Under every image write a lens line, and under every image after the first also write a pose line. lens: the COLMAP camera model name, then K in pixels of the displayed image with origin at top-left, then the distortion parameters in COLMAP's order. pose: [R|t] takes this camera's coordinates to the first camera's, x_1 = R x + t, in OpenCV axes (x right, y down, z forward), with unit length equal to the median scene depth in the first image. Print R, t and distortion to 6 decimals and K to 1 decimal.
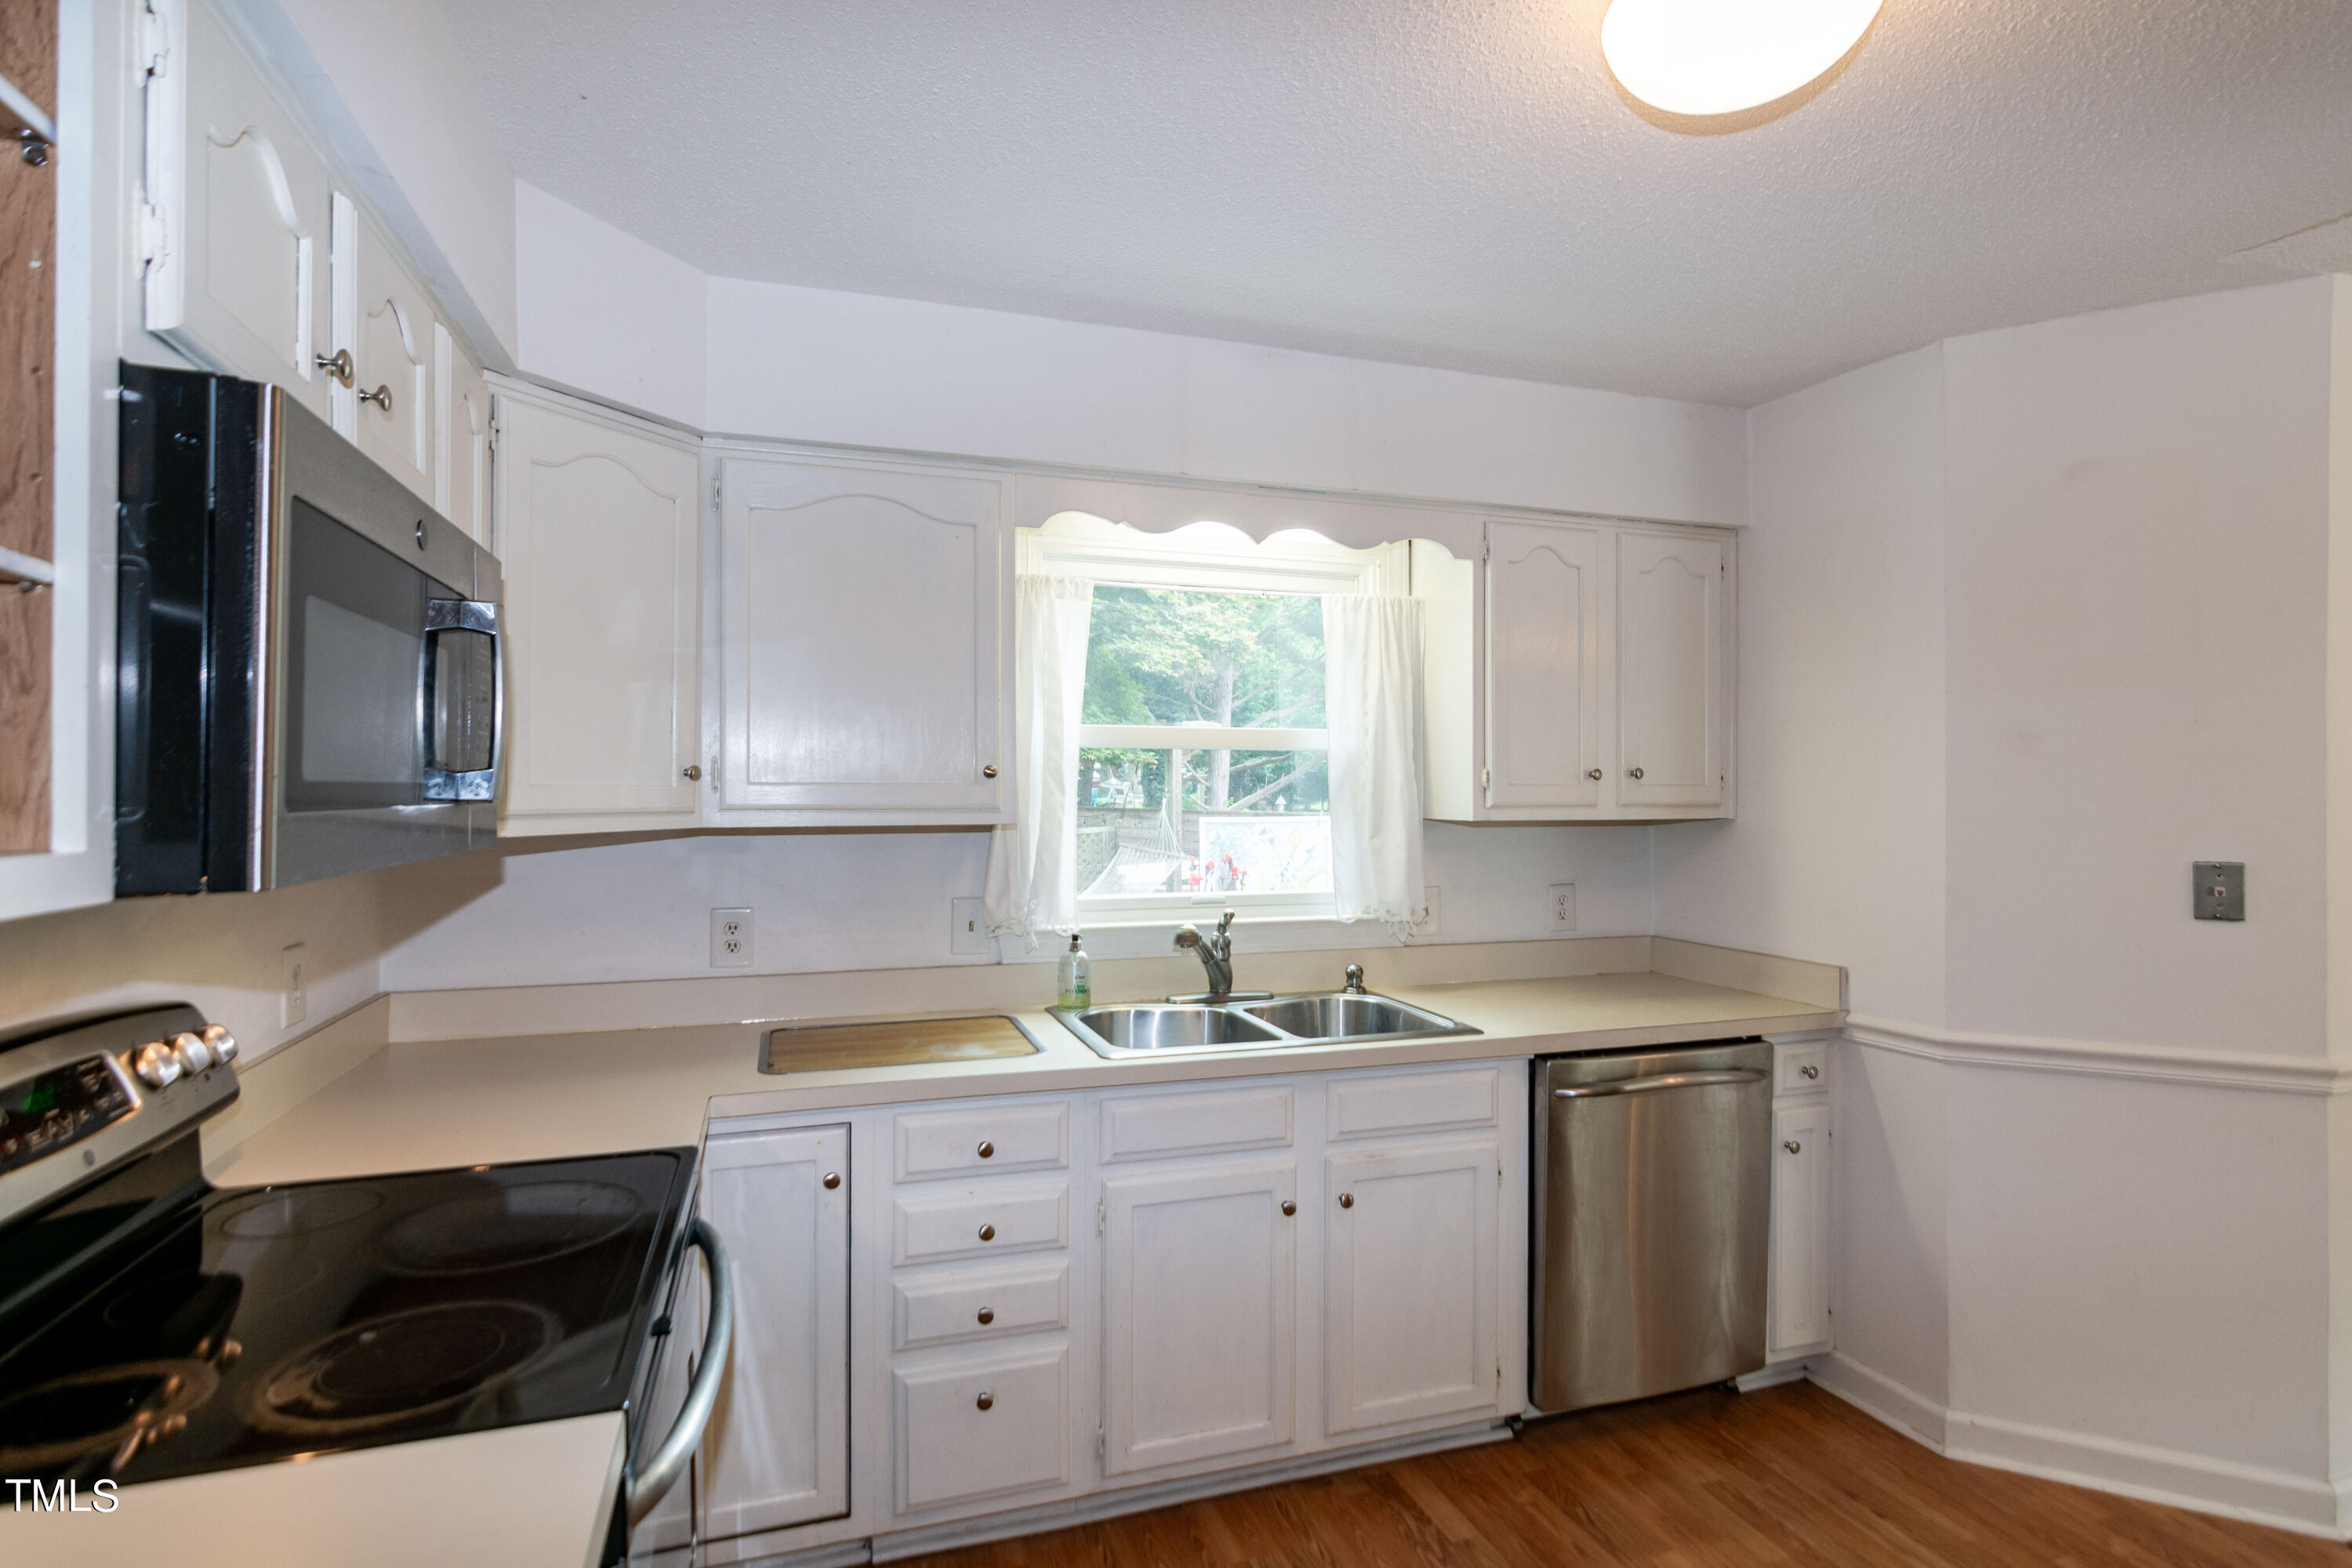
lens RADIAL K [[1154.8, 0, 1176.0], [0, 1154.8, 784.0], [0, 0, 1]] dist [0.000604, 0.000135]
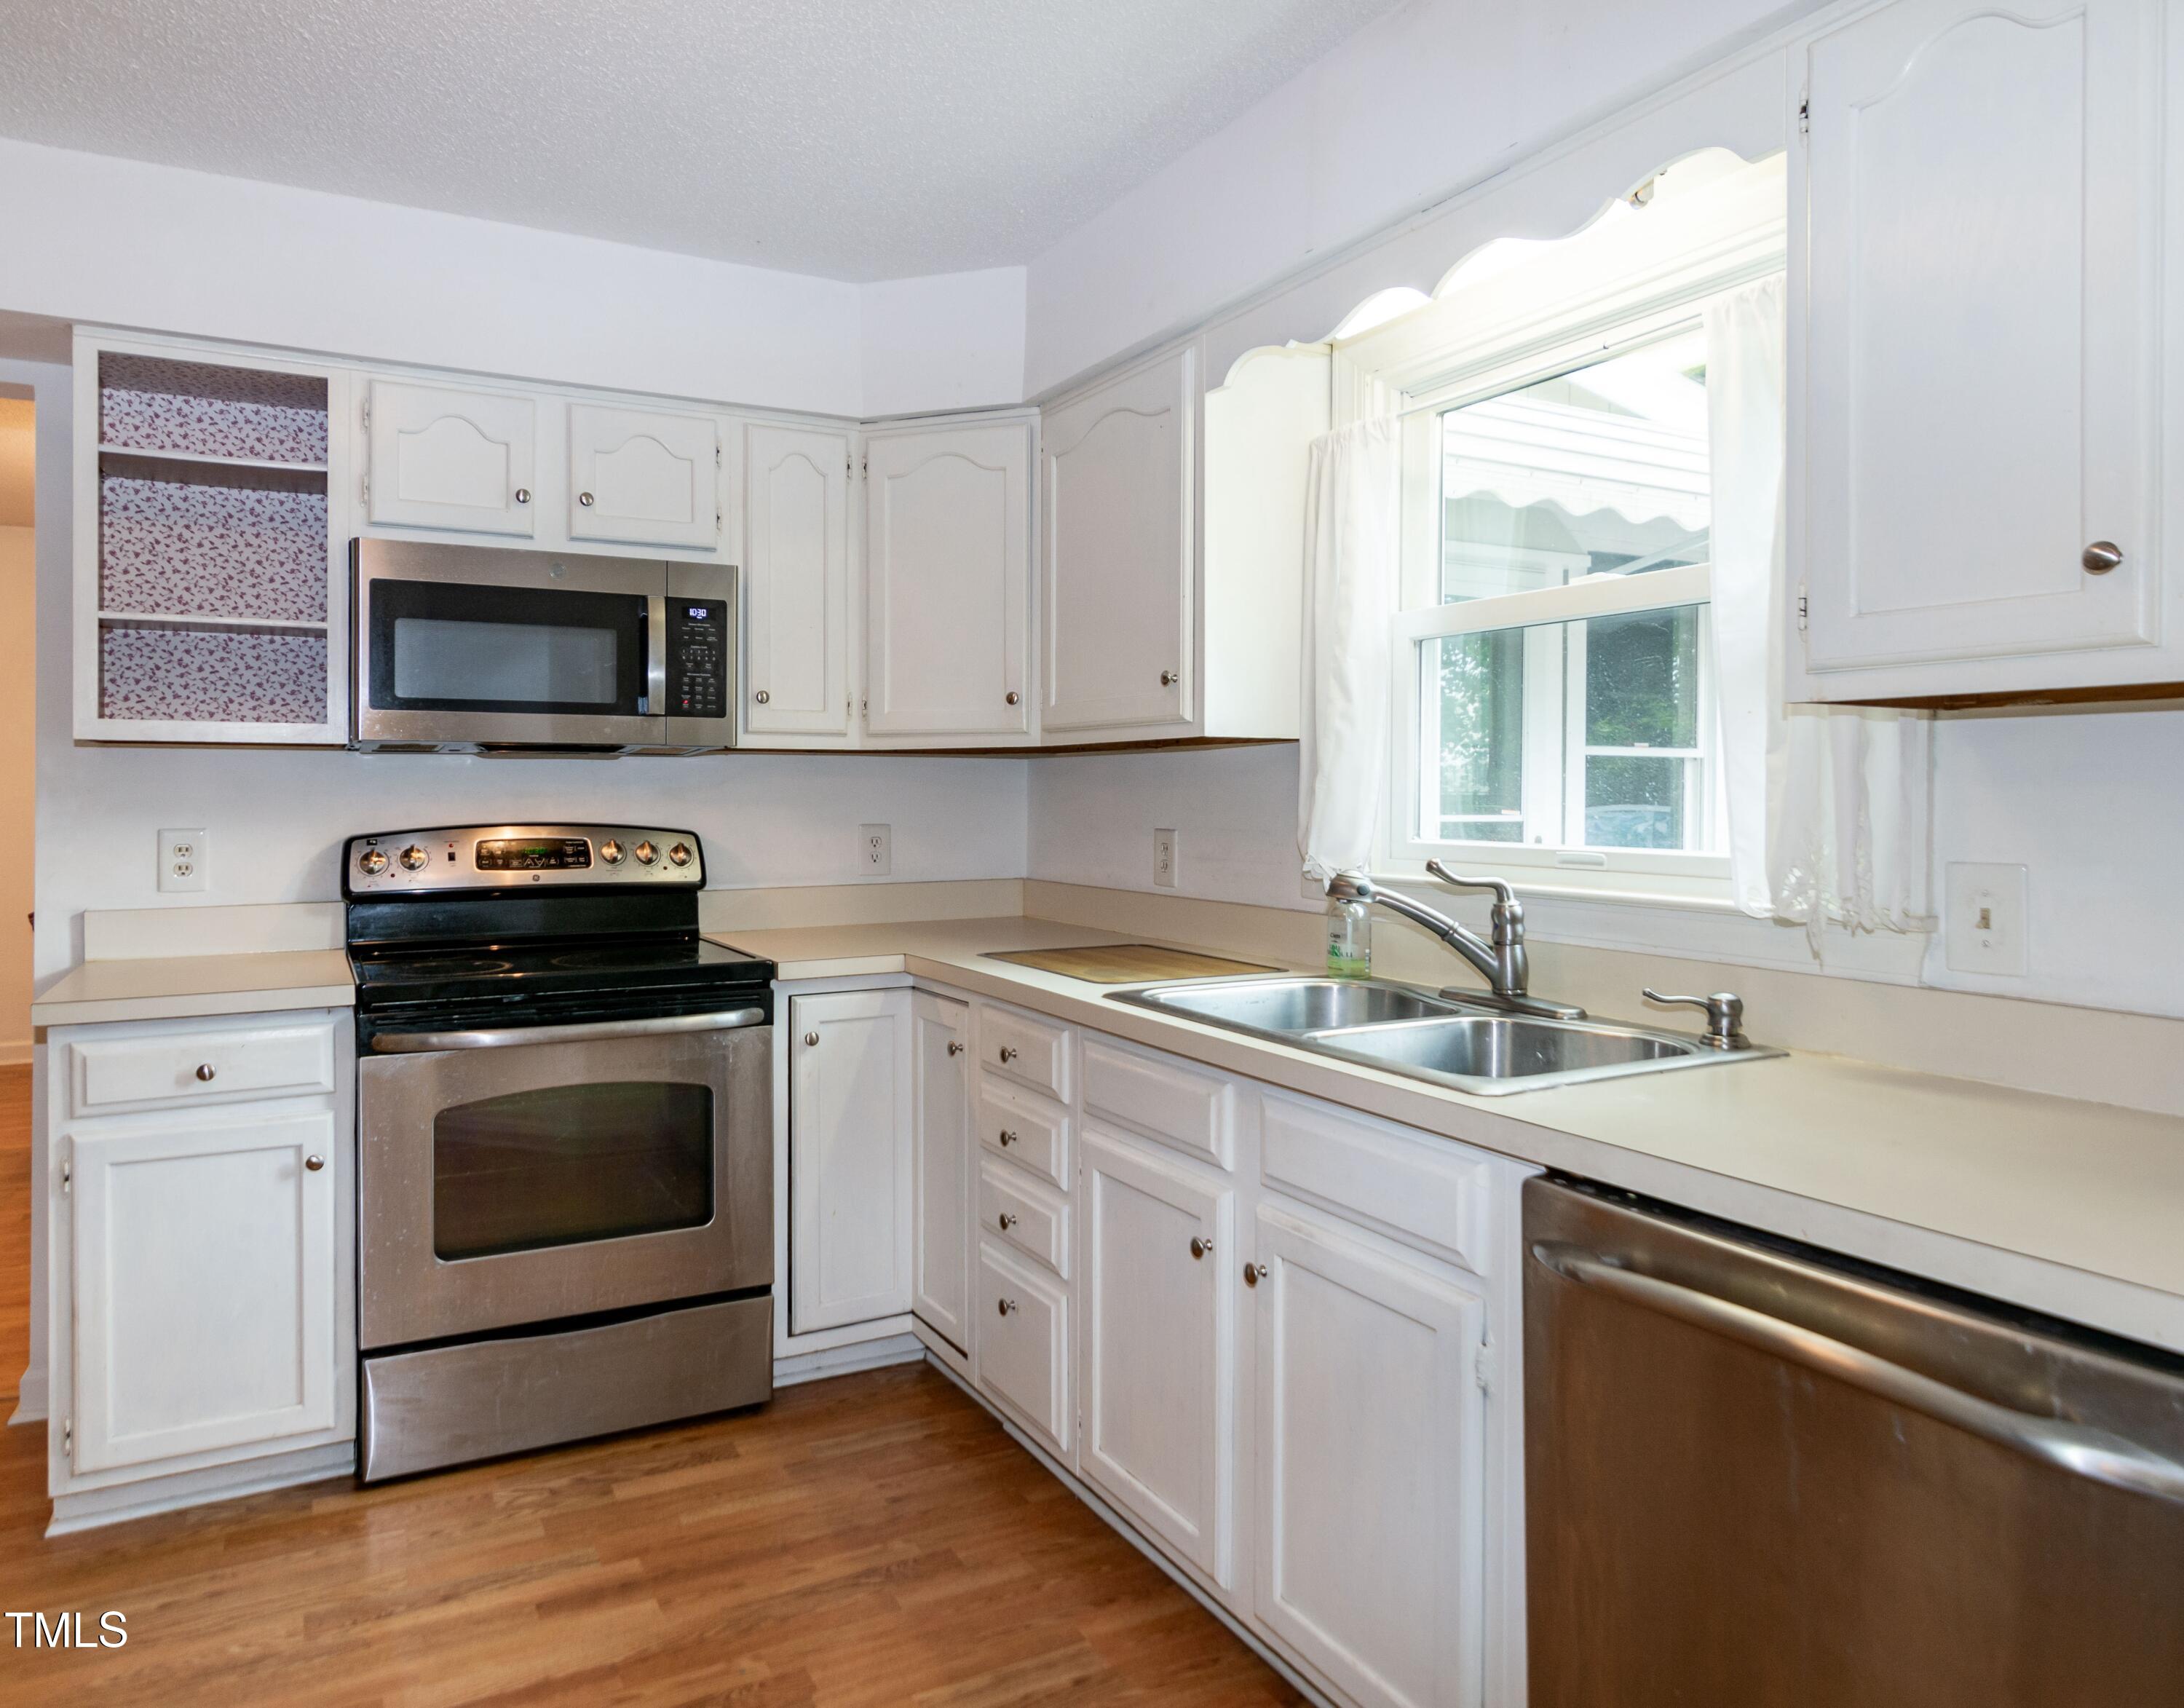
lens RADIAL K [[1438.2, 0, 1090.2], [0, 1438.2, 787.6], [0, 0, 1]] dist [-0.003957, -0.001355]
pose [[0.175676, -0.006988, -0.984423, 0.927255], [0.003620, 0.999973, -0.006453, 0.081704], [0.984441, -0.002430, 0.175696, 0.740251]]
